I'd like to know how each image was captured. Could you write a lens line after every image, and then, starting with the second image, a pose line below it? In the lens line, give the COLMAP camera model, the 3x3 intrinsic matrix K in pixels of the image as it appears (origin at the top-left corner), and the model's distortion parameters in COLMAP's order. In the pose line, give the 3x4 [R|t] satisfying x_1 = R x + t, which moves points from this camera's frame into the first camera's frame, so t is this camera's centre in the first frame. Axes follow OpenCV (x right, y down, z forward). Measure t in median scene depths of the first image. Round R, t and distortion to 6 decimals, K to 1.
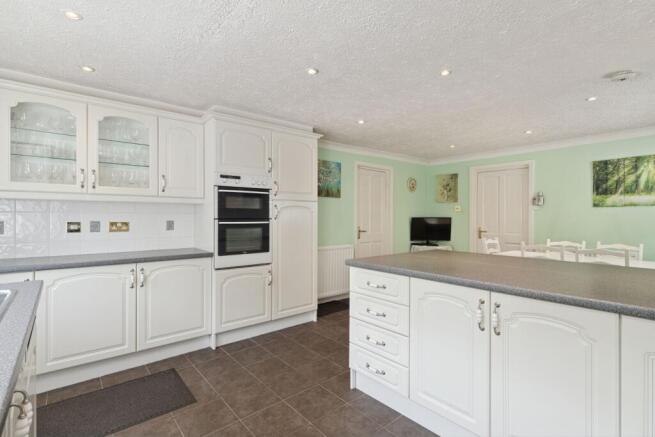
lens RADIAL K [[311.2, 0, 326.0], [0, 311.2, 217.3], [0, 0, 1]] dist [0.000842, 0.000300]
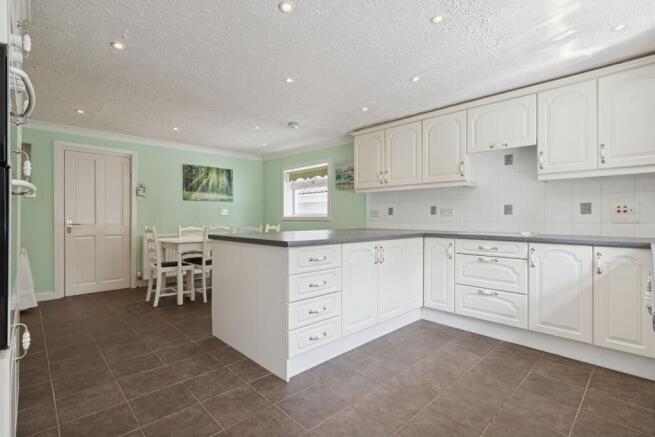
lens RADIAL K [[311.2, 0, 324.6], [0, 311.2, 217.7], [0, 0, 1]] dist [0.000842, 0.000300]
pose [[-0.064795, -0.004317, 0.997889, -0.465614], [0.001351, 0.999989, 0.004413, 0.035238], [-0.997898, 0.001634, -0.064789, 0.528454]]
